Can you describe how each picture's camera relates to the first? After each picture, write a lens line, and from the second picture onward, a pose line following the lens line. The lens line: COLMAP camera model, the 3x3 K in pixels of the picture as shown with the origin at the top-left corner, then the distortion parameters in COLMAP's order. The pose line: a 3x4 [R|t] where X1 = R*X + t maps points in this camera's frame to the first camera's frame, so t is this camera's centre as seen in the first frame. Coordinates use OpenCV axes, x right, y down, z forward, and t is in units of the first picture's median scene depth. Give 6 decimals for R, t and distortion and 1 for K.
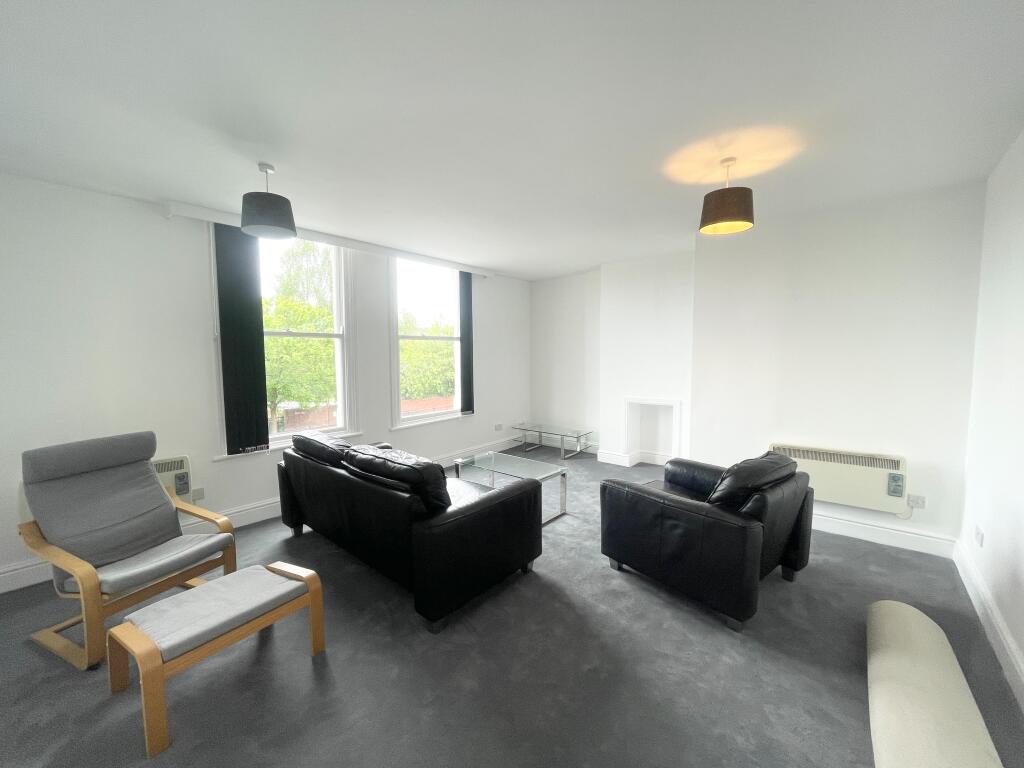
lens RADIAL K [[441.7, 0, 484.2], [0, 441.7, 386.5], [0, 0, 1]] dist [0.000145, -0.000032]
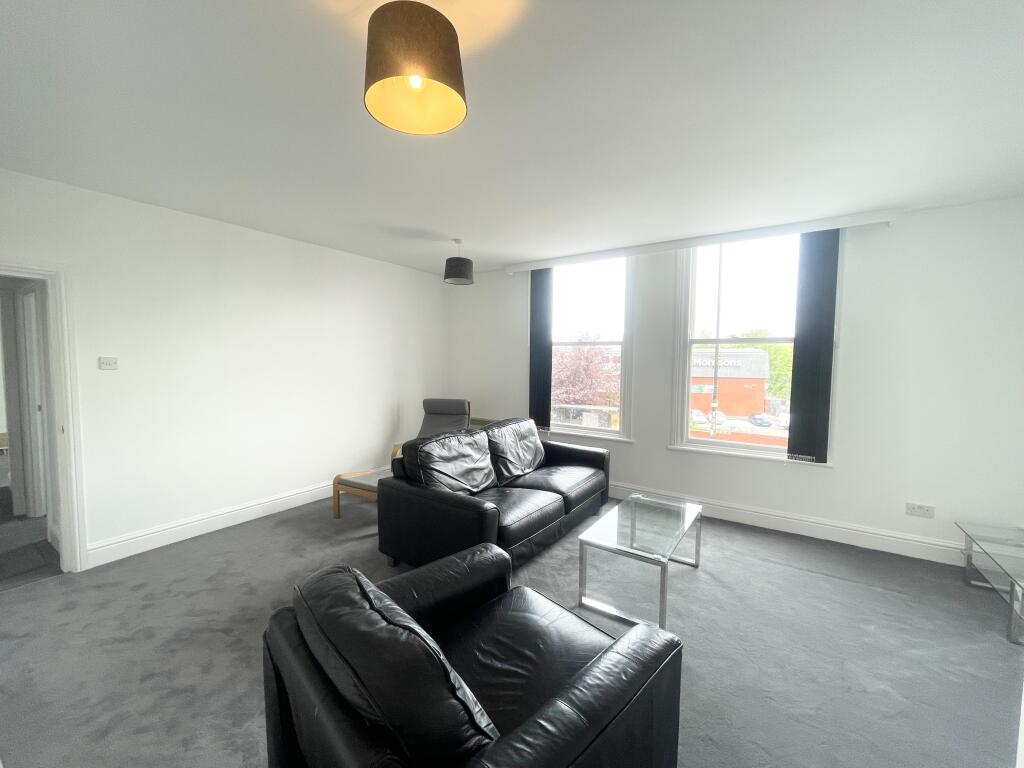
lens RADIAL K [[401.6, 0, 499.2], [0, 401.6, 380.6], [0, 0, 1]] dist [-0.016507, -0.000323]
pose [[0.078060, 0.061901, -0.995025, 0.501233], [-0.087220, 0.994668, 0.055036, -0.044845], [0.993126, 0.082490, 0.083043, 0.544254]]
